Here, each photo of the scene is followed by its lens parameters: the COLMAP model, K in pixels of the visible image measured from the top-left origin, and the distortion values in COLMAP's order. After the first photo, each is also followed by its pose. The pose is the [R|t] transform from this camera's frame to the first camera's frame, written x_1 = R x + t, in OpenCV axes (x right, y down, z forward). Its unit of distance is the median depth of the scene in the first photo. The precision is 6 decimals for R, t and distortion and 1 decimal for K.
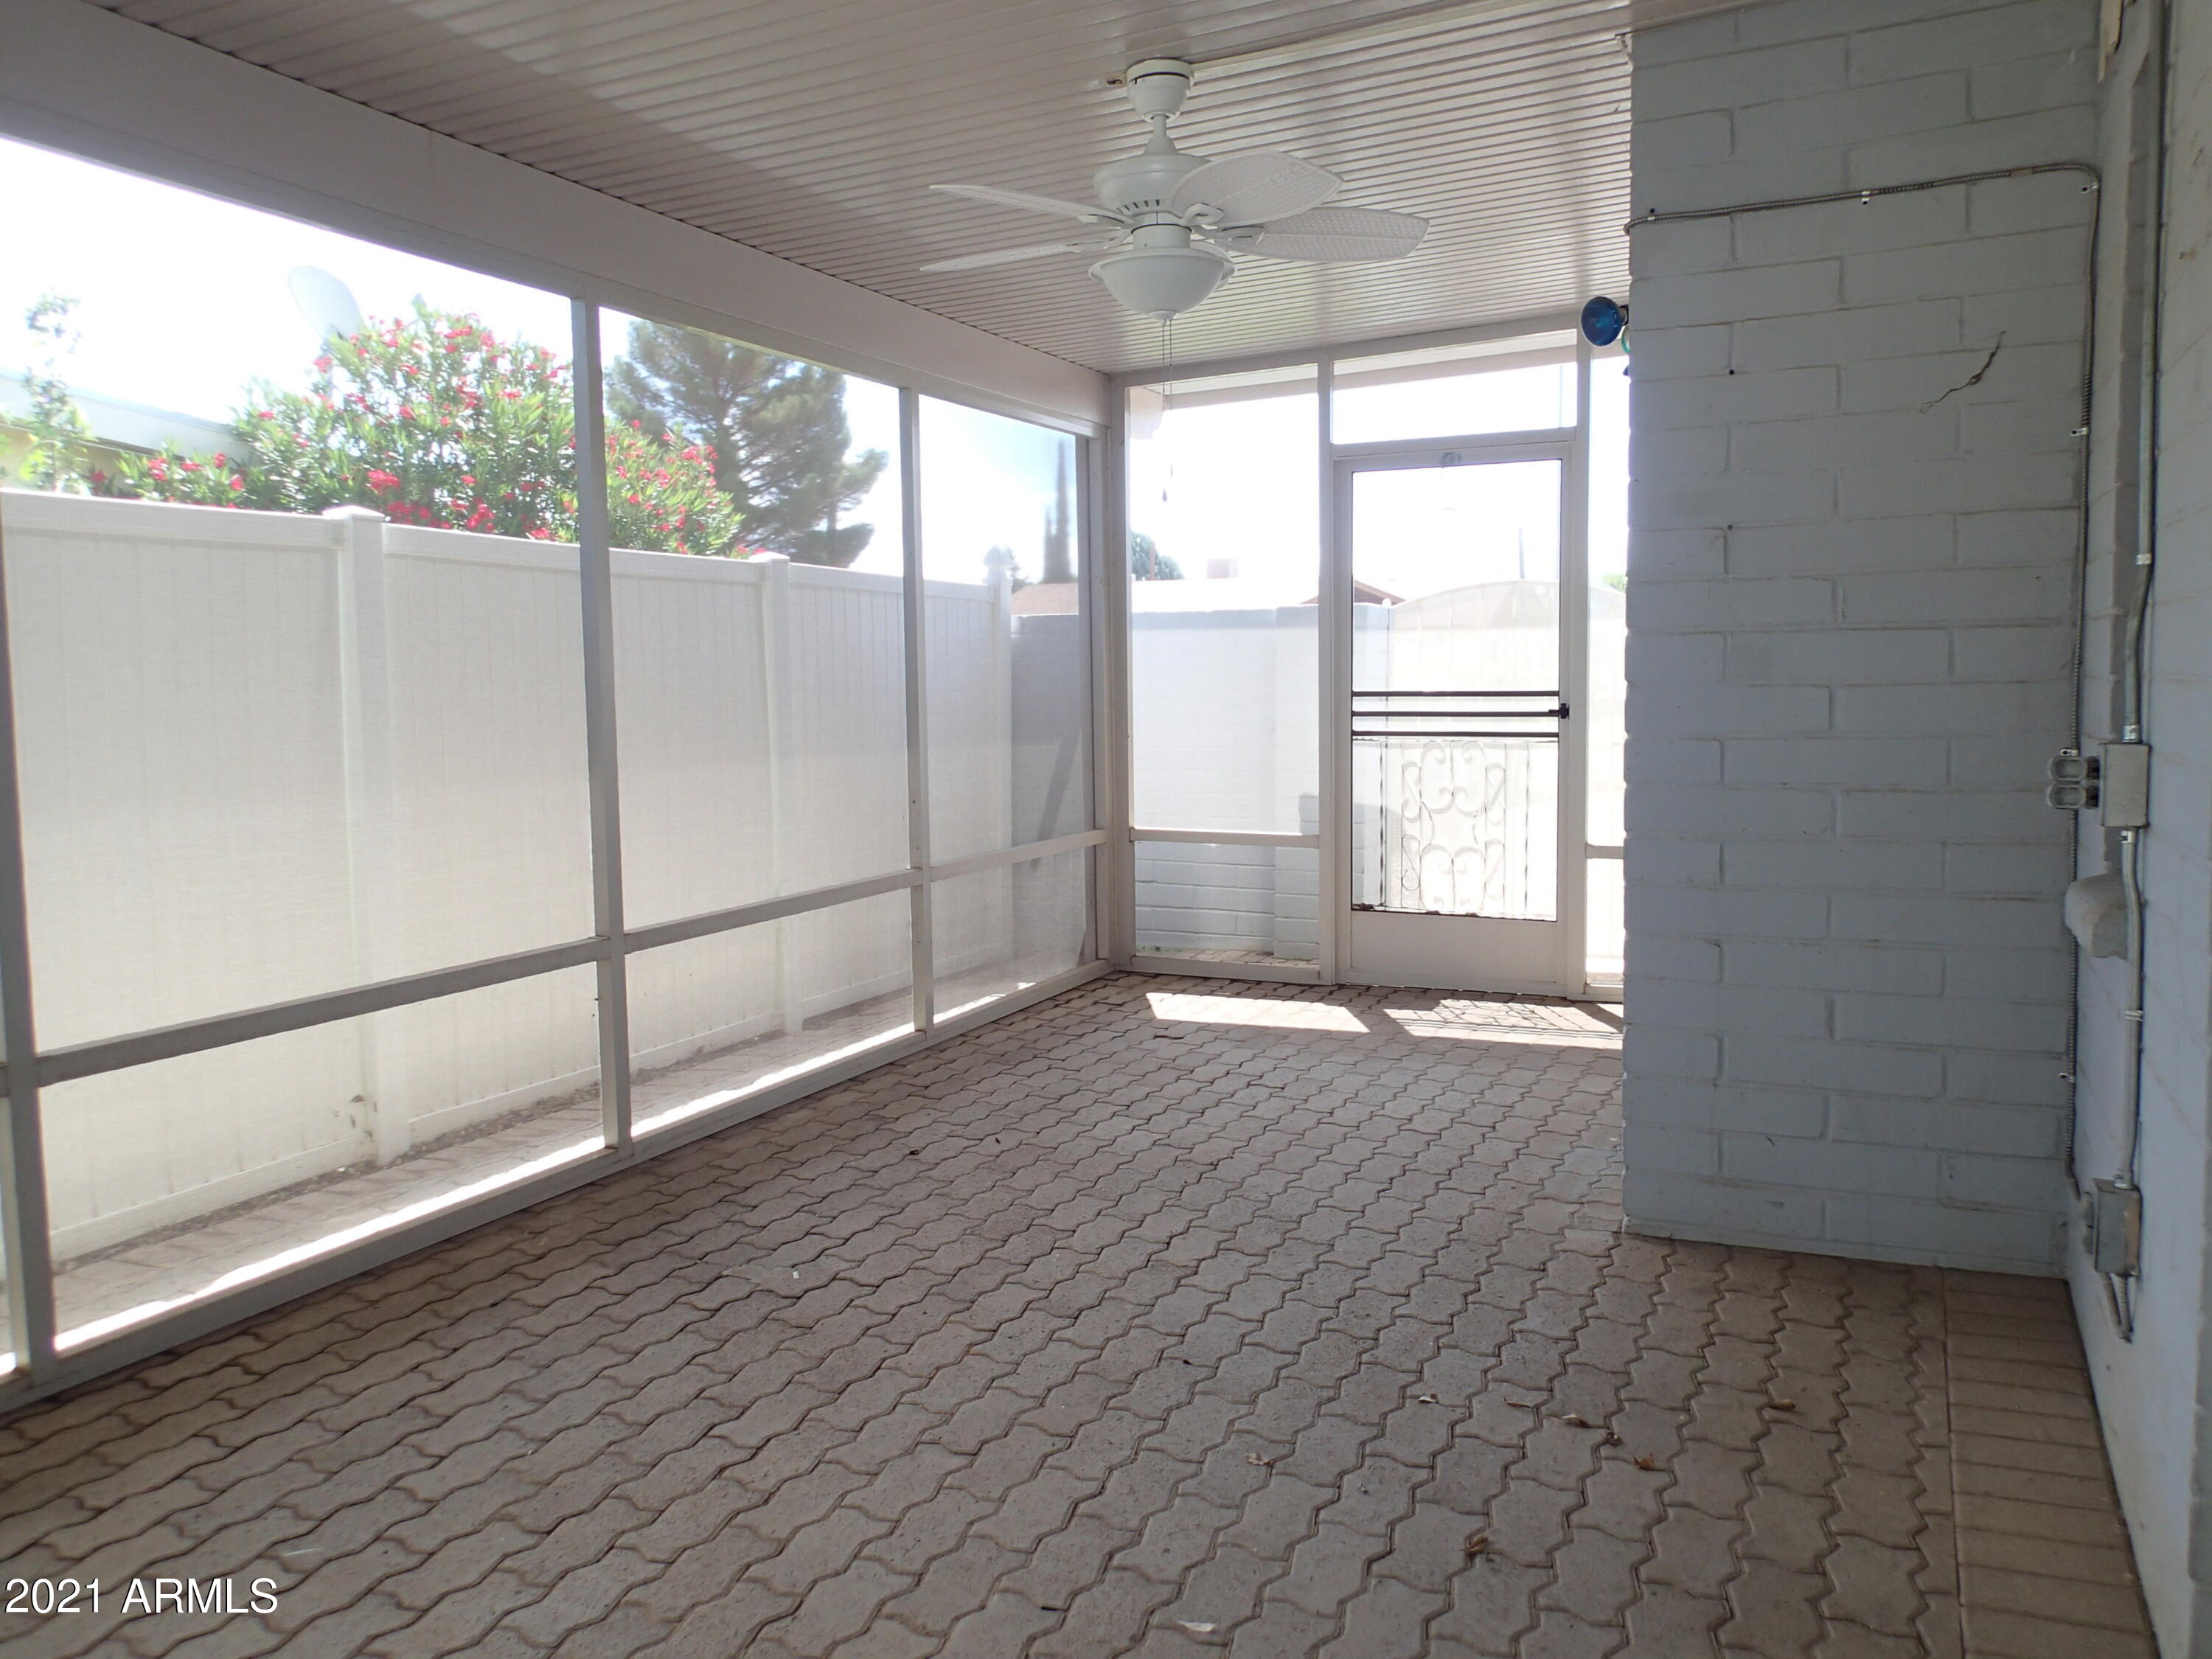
lens RADIAL K [[1623.9, 0, 1106.0], [0, 1623.9, 829.5], [0, 0, 1]] dist [0.008679, -0.000850]
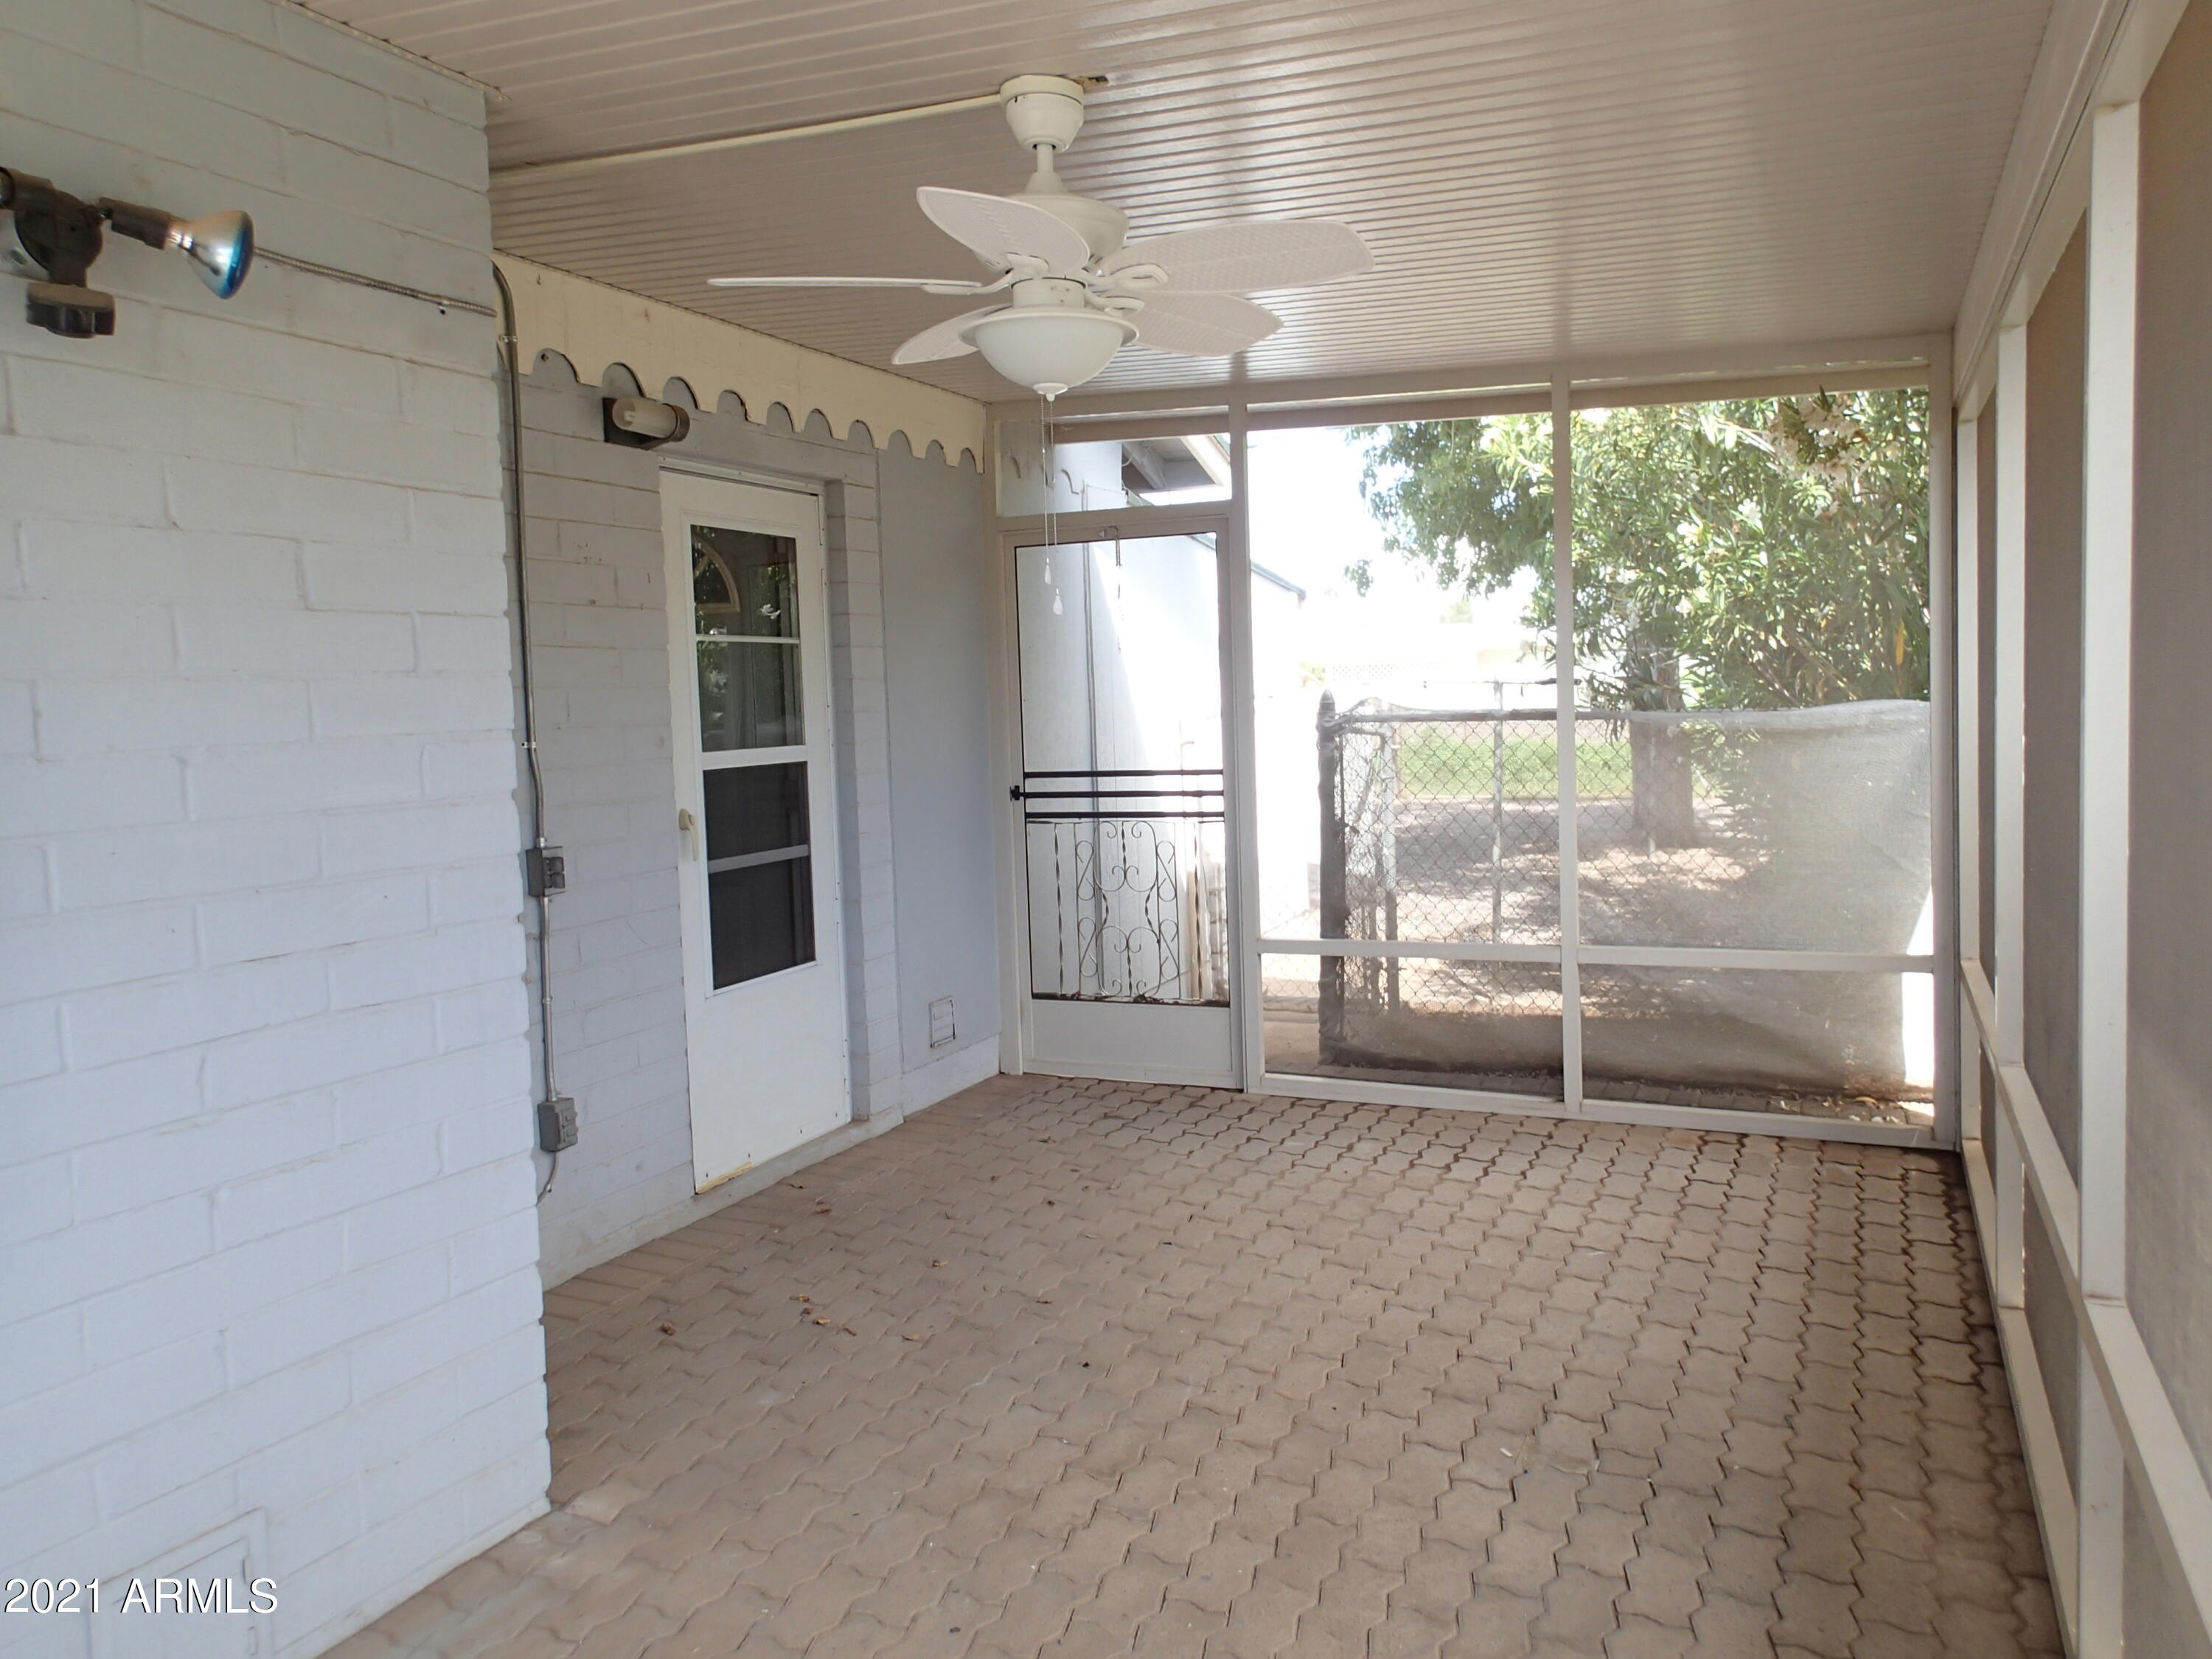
lens RADIAL K [[1623.9, 0, 1106.0], [0, 1623.9, 829.5], [0, 0, 1]] dist [0.008679, -0.000850]
pose [[-0.998148, 0.055221, -0.025535, 0.038557], [0.049798, 0.982675, 0.178523, -0.256512], [0.034951, 0.176921, -0.983604, 1.929200]]
